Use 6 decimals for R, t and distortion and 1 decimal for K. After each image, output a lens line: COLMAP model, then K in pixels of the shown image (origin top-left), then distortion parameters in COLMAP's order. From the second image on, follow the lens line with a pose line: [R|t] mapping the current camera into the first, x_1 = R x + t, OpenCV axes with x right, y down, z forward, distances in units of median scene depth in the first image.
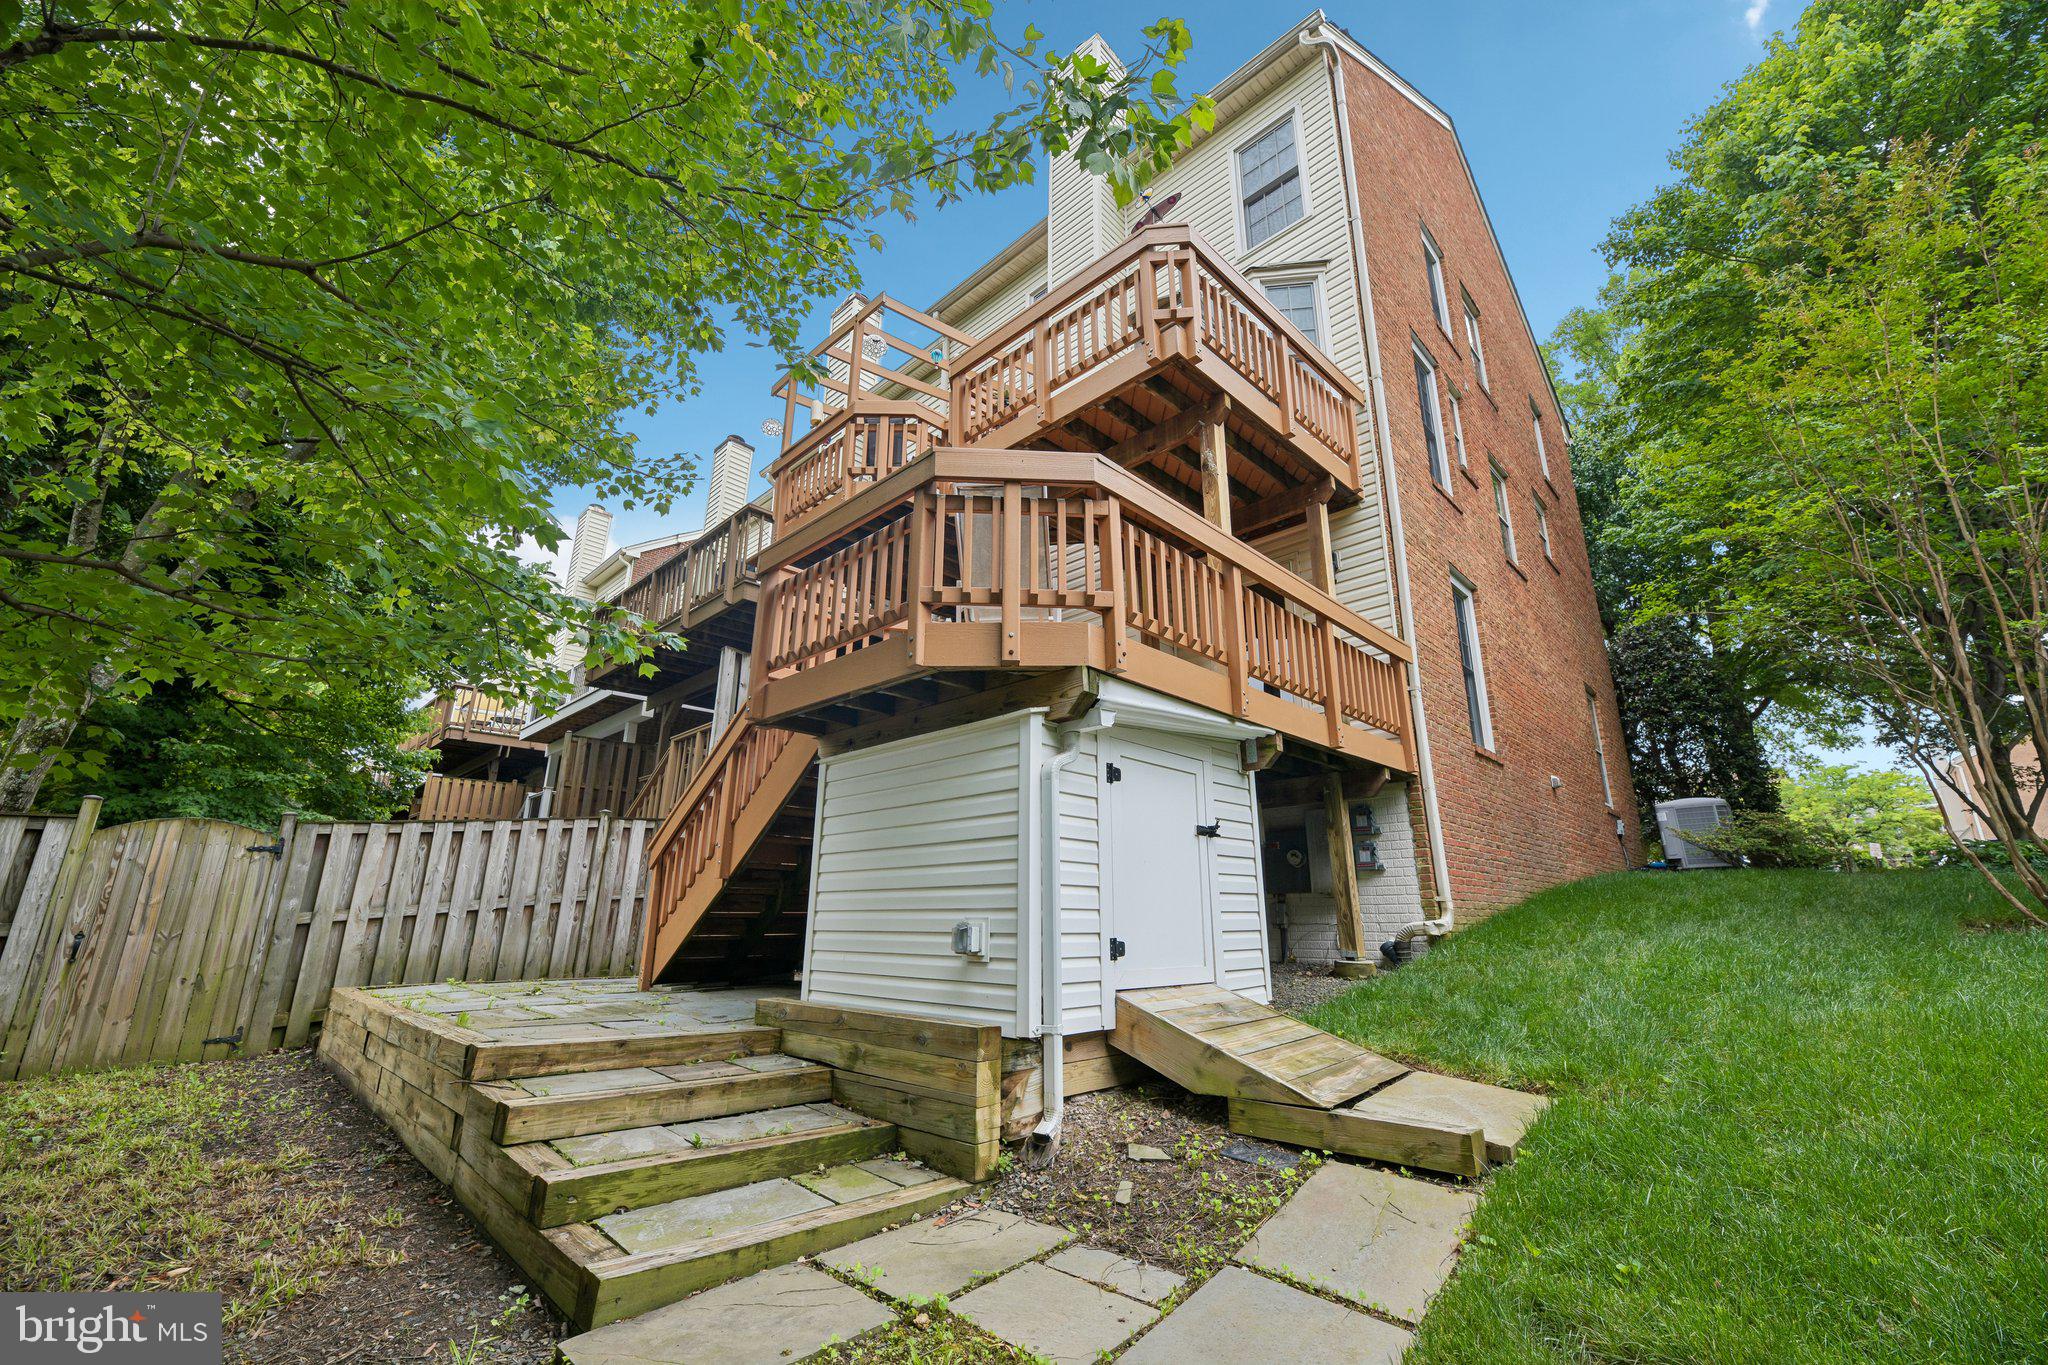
lens RADIAL K [[831.8, 0, 1024.0], [0, 831.8, 682.5], [0, 0, 1]] dist [-0.002287, -0.000874]
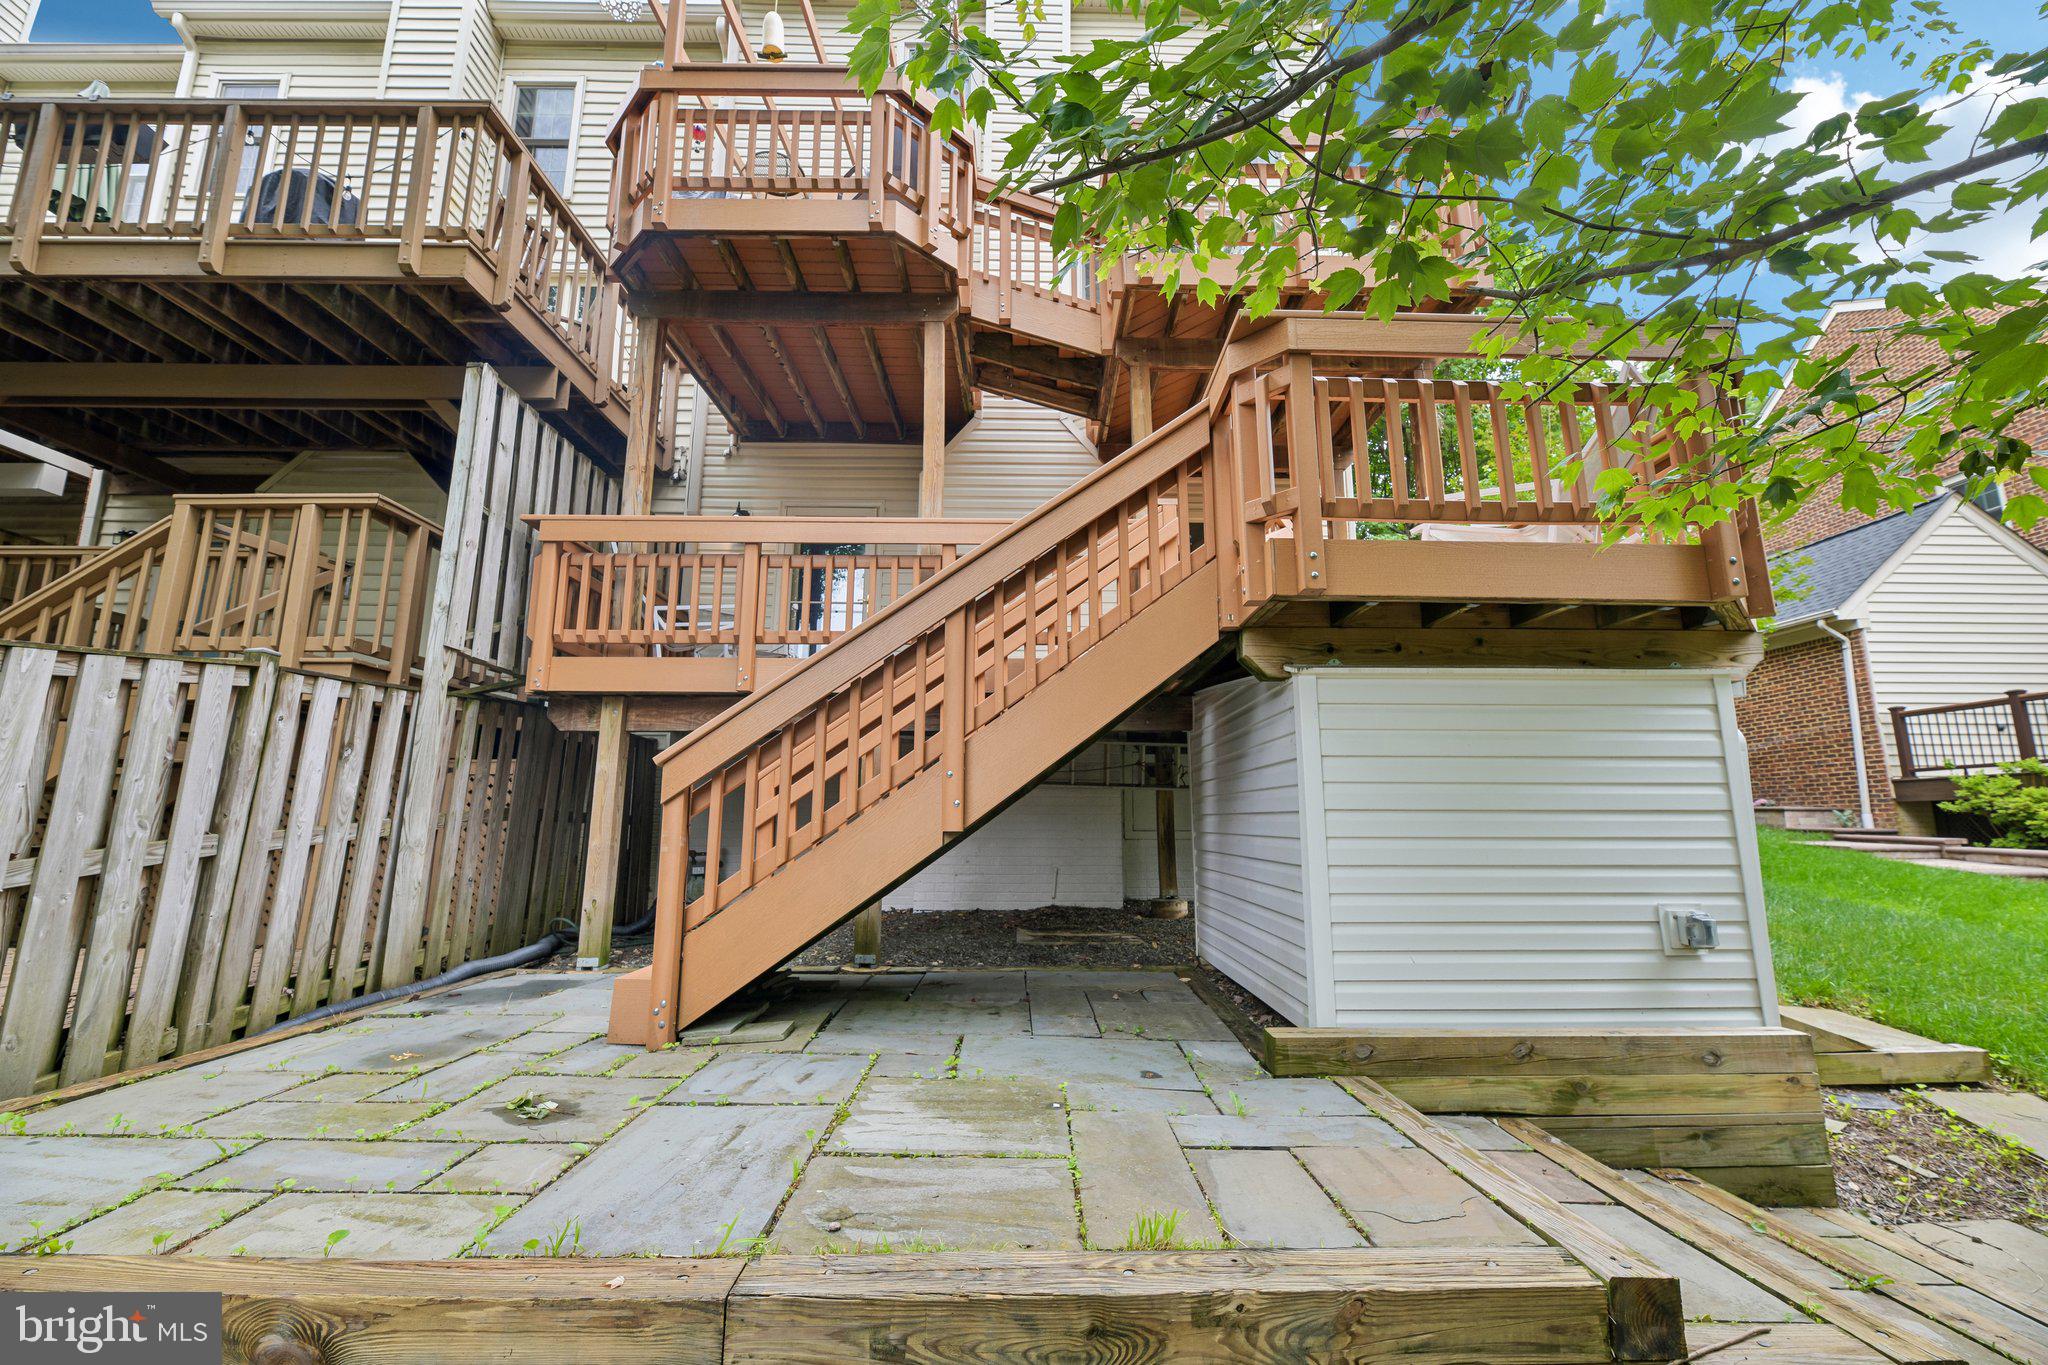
lens RADIAL K [[831.8, 0, 1024.0], [0, 831.8, 682.5], [0, 0, 1]] dist [-0.002287, -0.000874]
pose [[0.693427, 0.114698, 0.711340, -0.781426], [-0.198080, 0.979556, 0.035145, 0.112577], [-0.692766, -0.165273, 0.701969, 0.618515]]
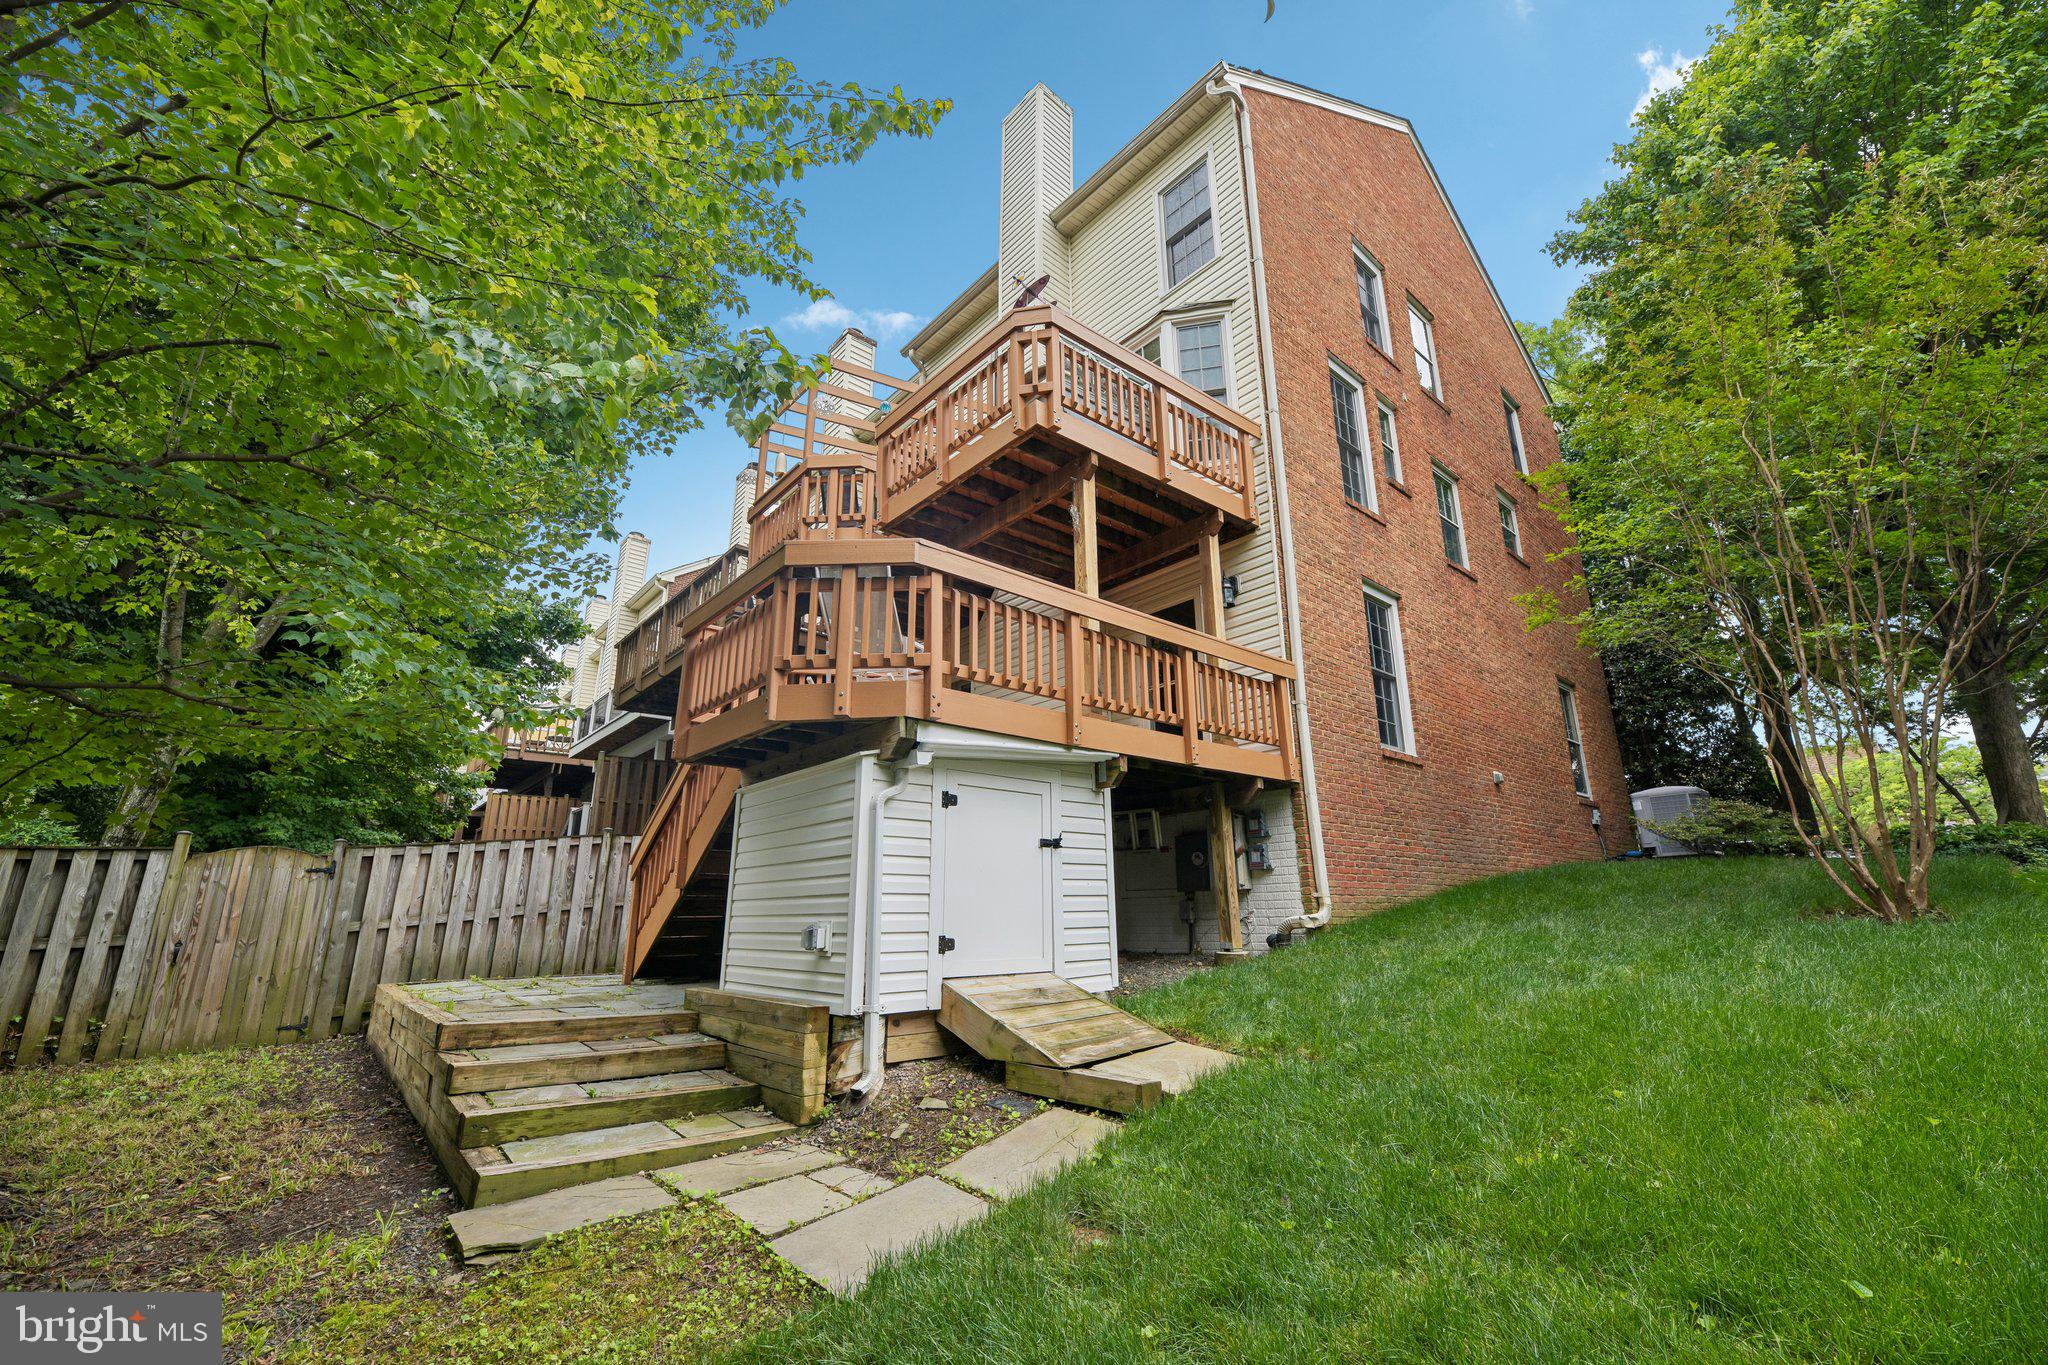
lens RADIAL K [[843.7, 0, 1024.0], [0, 843.7, 682.5], [0, 0, 1]] dist [-0.002608, 0.000030]
pose [[0.996260, -0.036548, -0.078297, 0.241734], [0.037265, 0.999276, 0.007712, -0.050049], [0.077959, -0.010601, 0.996900, -0.160248]]
